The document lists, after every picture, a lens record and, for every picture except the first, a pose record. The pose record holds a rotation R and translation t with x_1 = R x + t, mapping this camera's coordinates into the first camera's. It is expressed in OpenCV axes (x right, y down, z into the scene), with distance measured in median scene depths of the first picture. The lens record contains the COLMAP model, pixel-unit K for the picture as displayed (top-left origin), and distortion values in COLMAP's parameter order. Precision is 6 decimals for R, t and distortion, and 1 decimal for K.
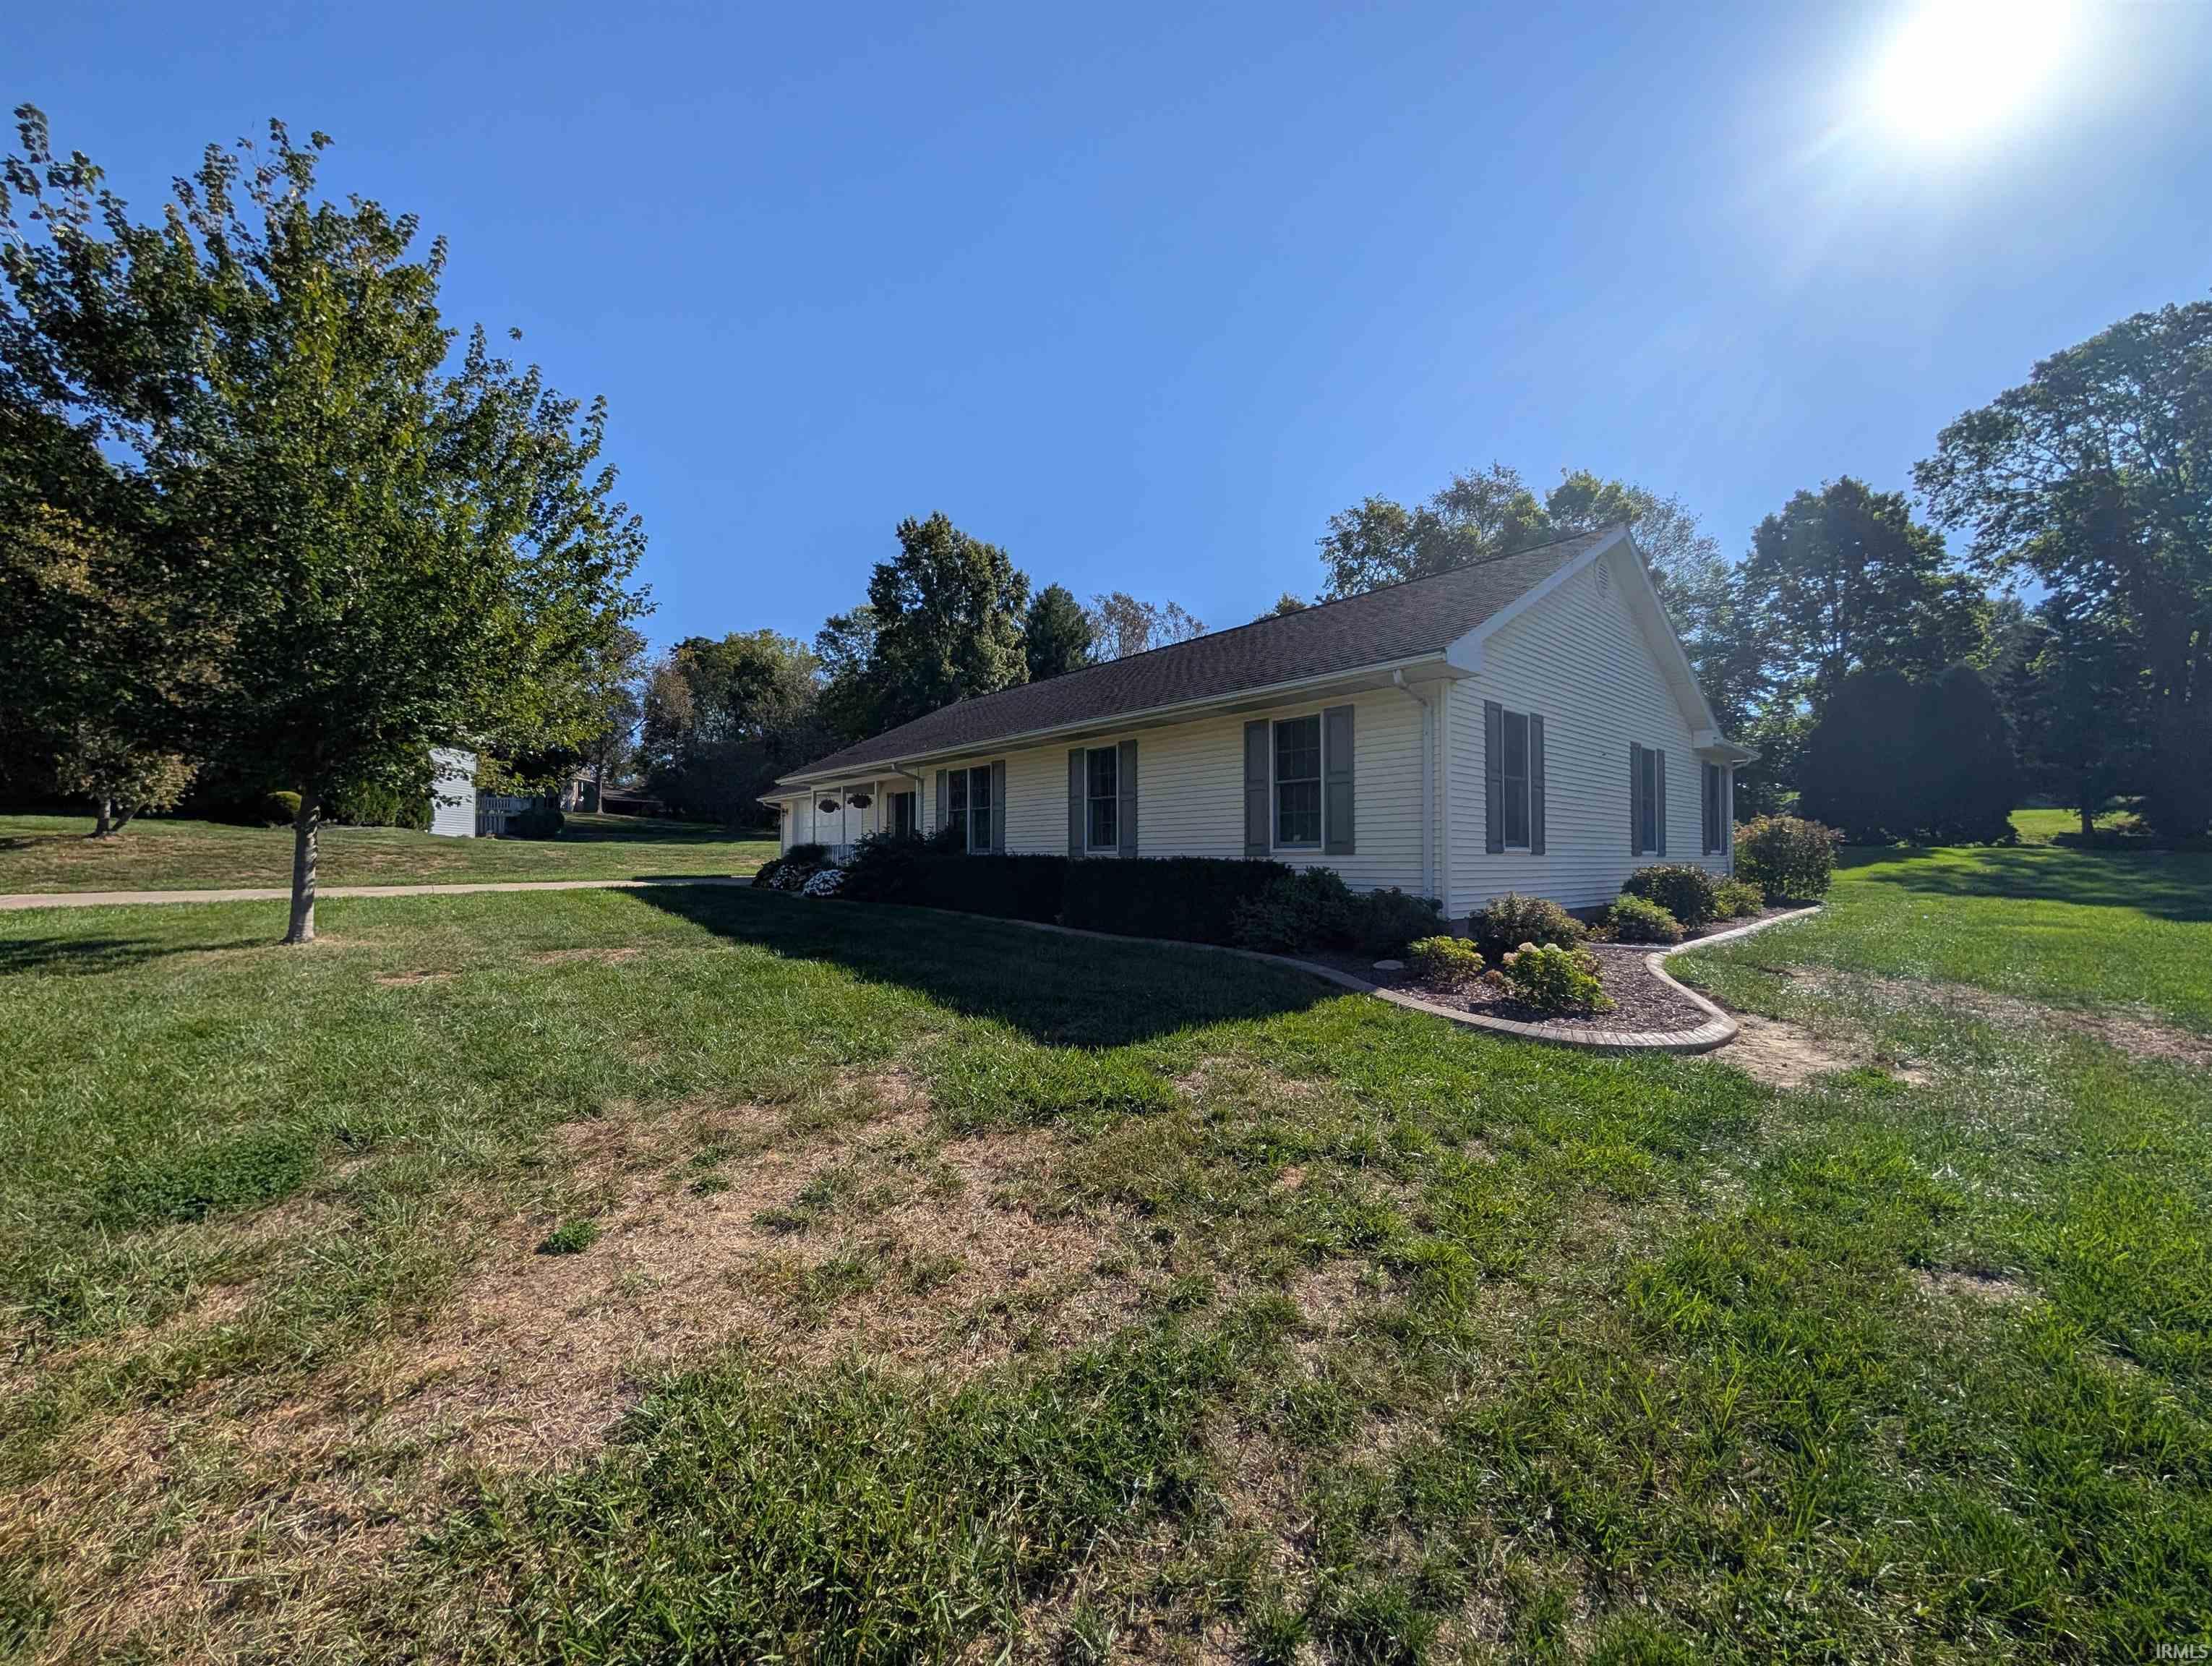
lens RADIAL K [[838.5, 0, 1103.7], [0, 838.5, 840.0], [0, 0, 1]] dist [-0.002111, -0.000043]
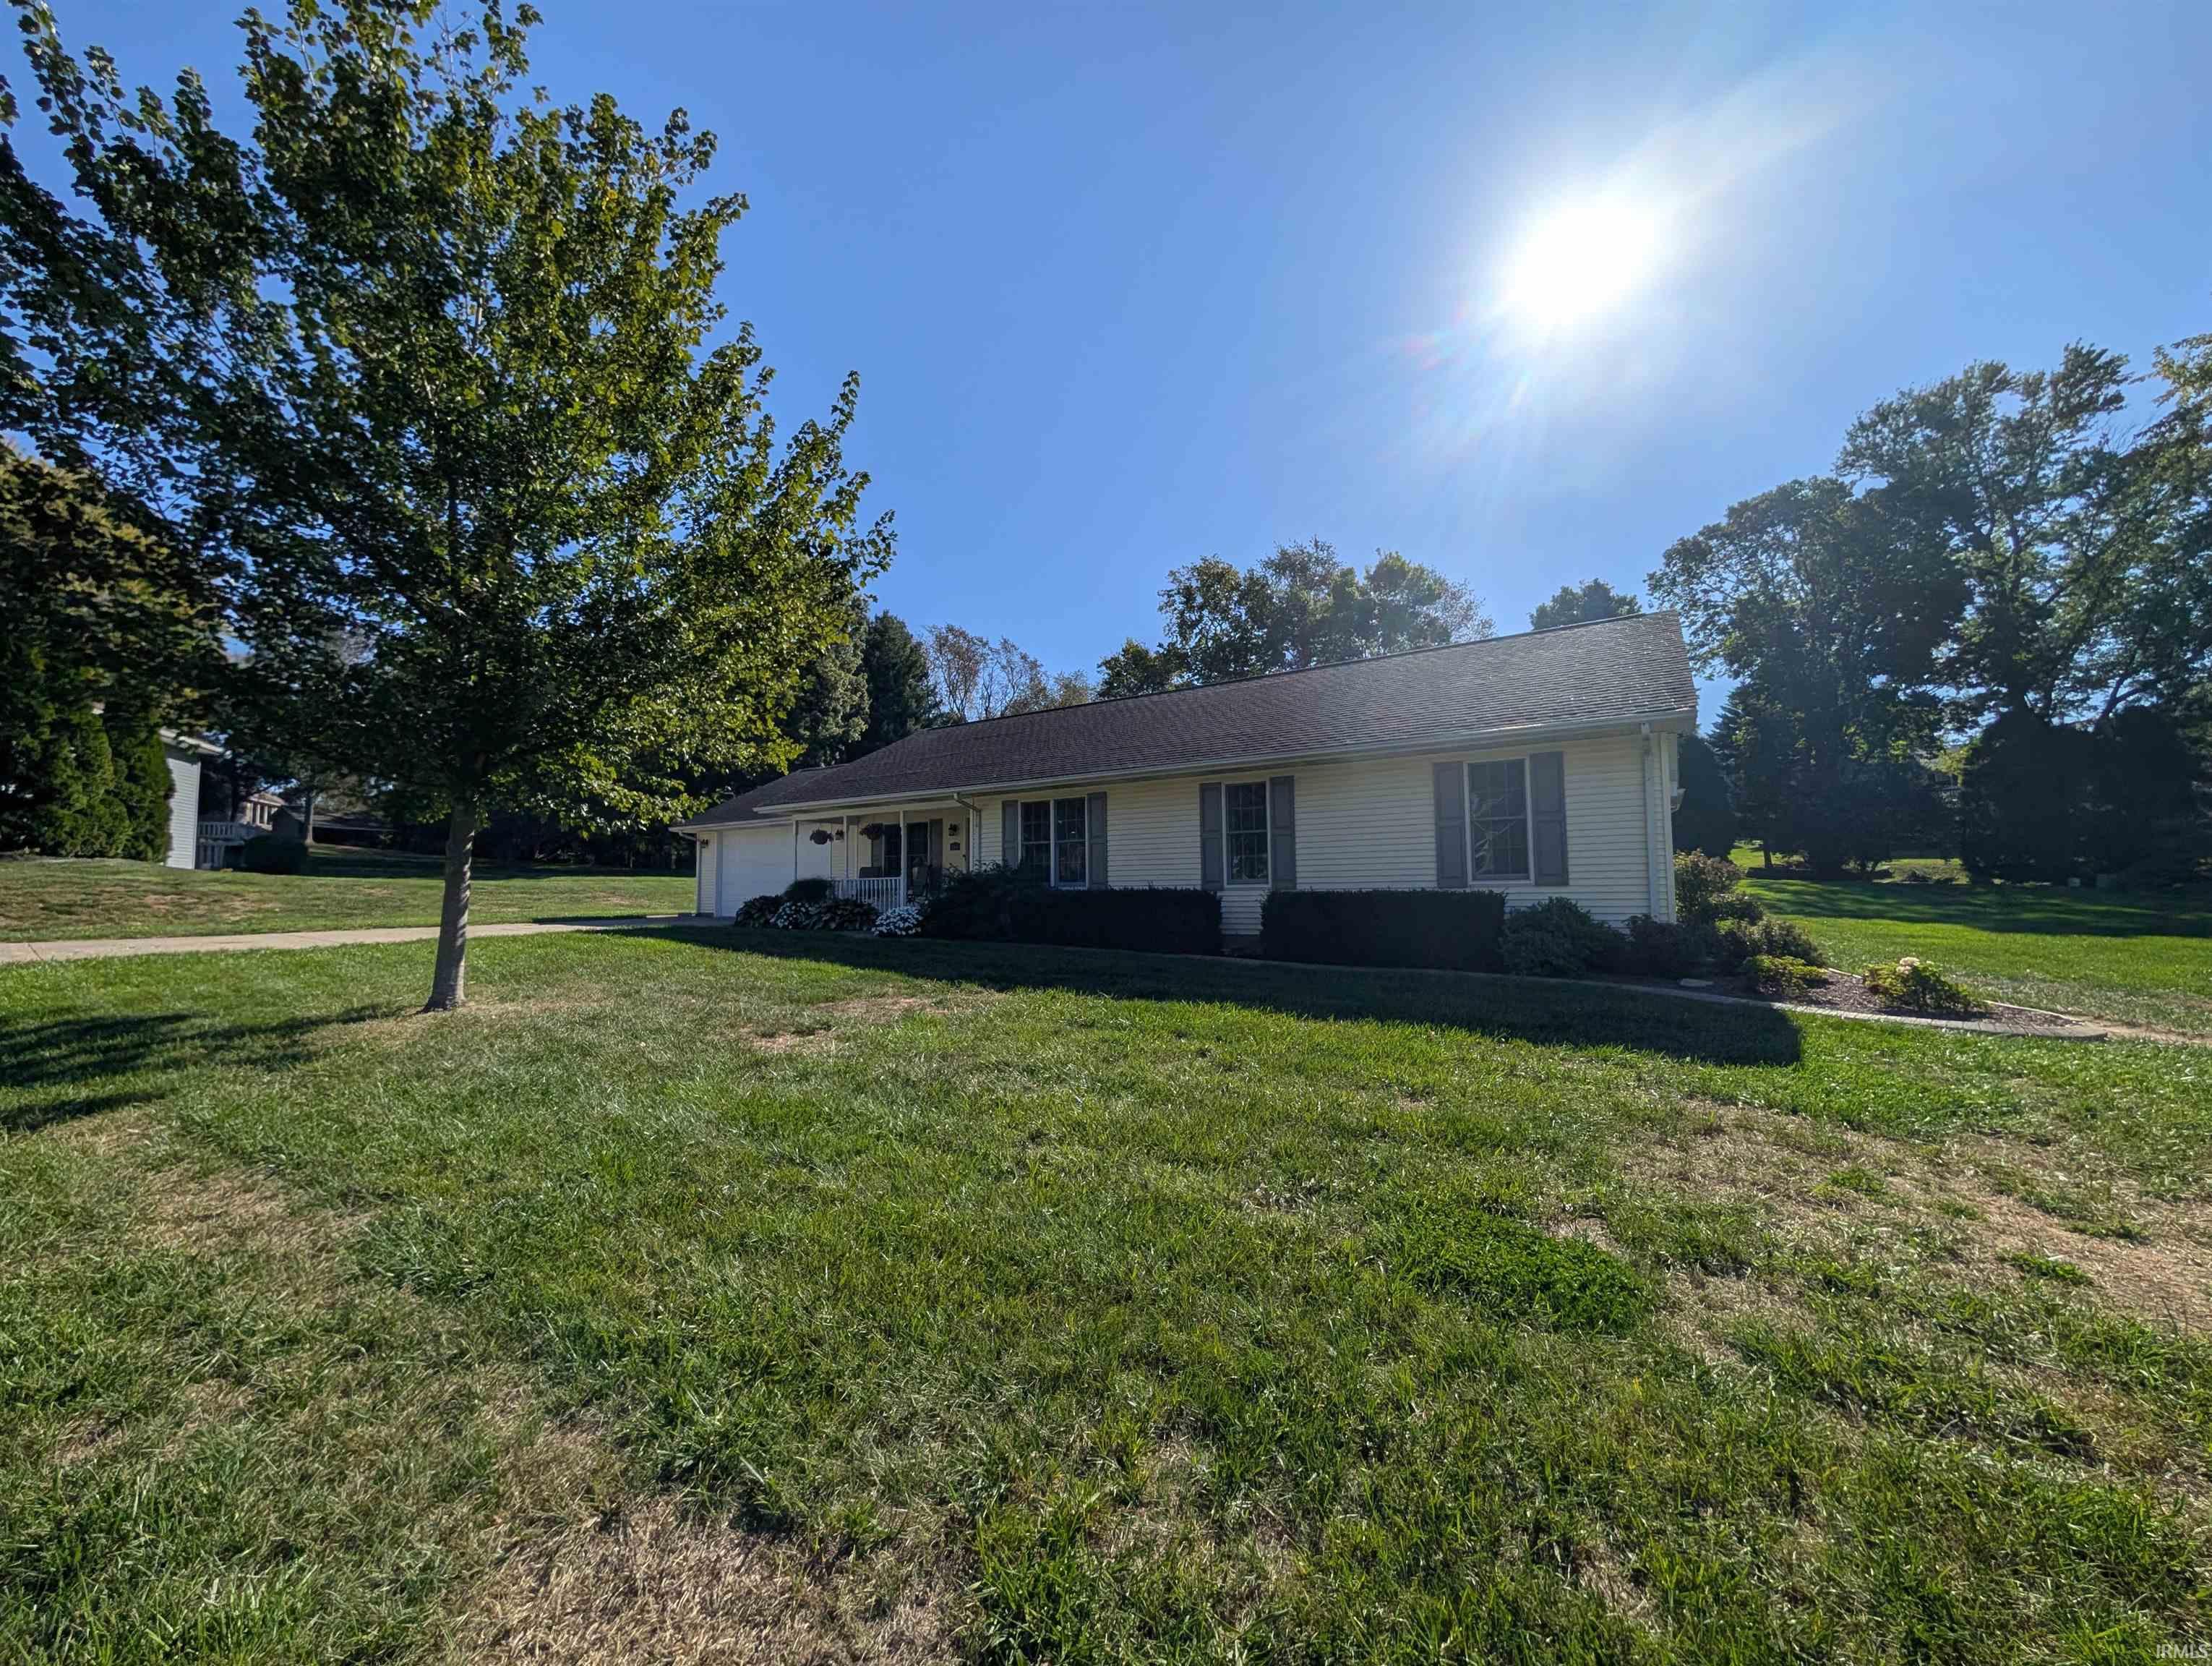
lens RADIAL K [[830.1, 0, 1108.3], [0, 830.1, 841.8], [0, 0, 1]] dist [0.007902, -0.004806]
pose [[0.963236, 0.008231, 0.268530, -0.153967], [0.002084, 0.999272, -0.038103, -0.000052], [-0.268648, 0.037262, 0.962517, 0.024909]]
